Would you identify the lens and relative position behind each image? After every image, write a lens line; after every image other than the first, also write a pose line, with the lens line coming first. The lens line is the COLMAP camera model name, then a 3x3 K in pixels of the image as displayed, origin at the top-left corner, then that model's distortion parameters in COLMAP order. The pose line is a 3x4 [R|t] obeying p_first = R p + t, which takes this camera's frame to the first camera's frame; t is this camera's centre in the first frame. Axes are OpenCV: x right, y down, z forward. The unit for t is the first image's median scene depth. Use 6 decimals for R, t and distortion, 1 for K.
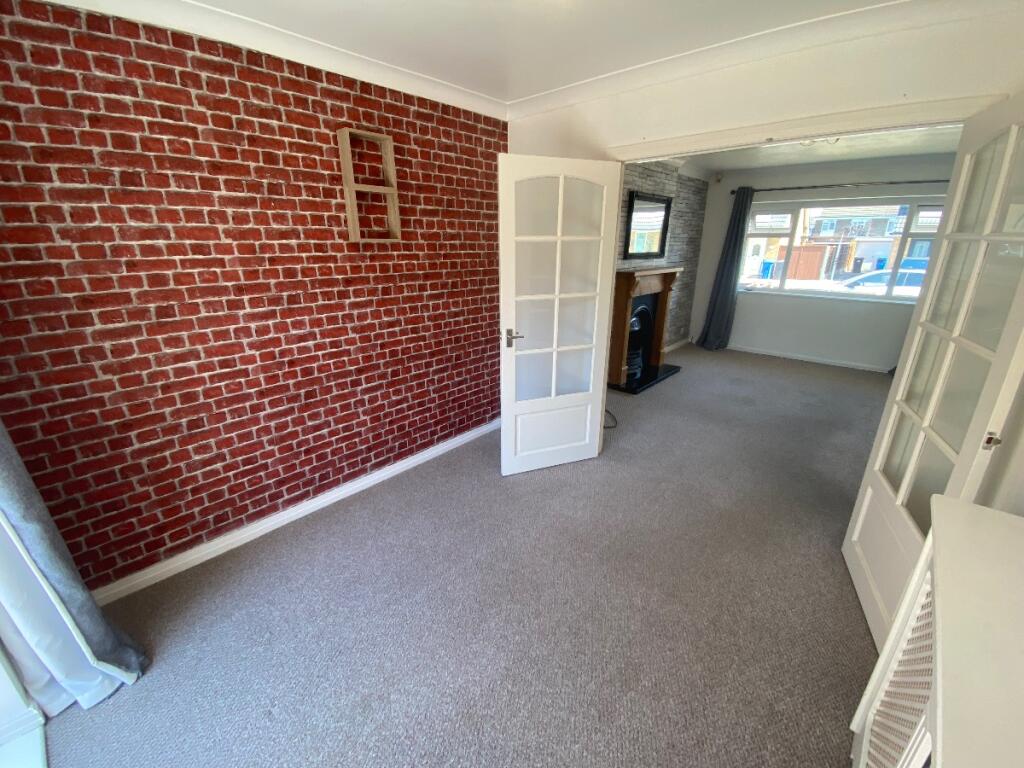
lens RADIAL K [[420.4, 0, 515.5], [0, 420.4, 385.4], [0, 0, 1]] dist [0.004313, -0.000756]
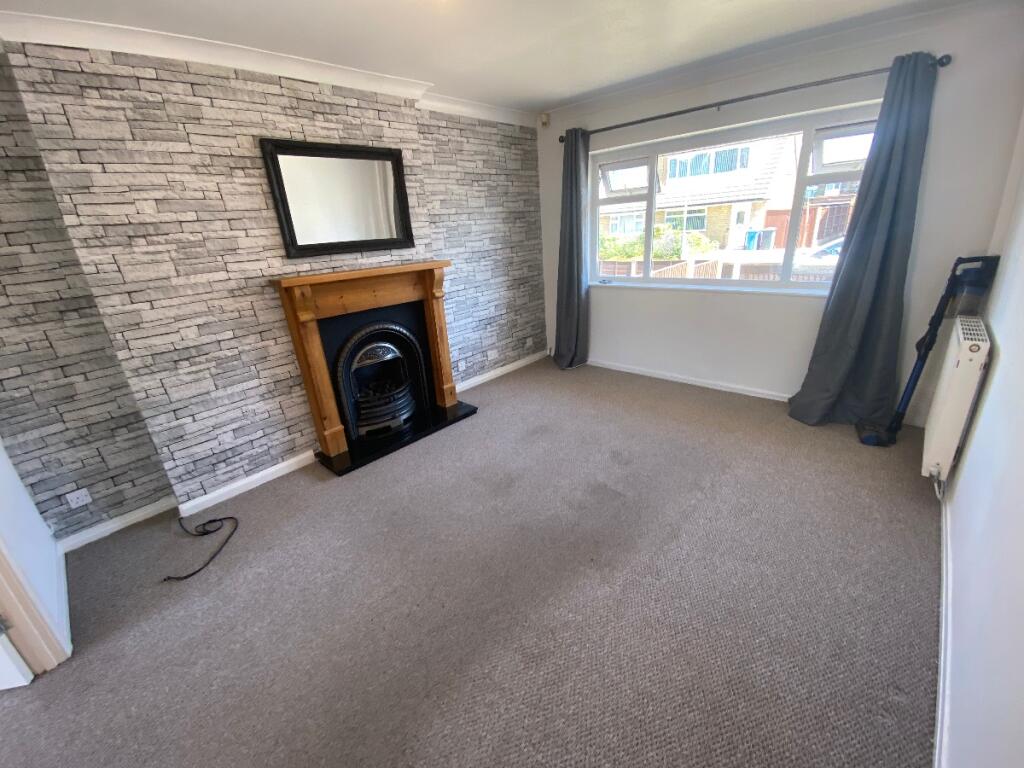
lens RADIAL K [[420.4, 0, 509.6], [0, 420.4, 382.9], [0, 0, 1]] dist [0.004313, -0.000756]
pose [[0.997236, -0.053191, -0.051867, 0.448299], [0.054628, 0.998150, 0.026689, -0.091243], [0.050351, -0.029449, 0.998297, 0.311748]]
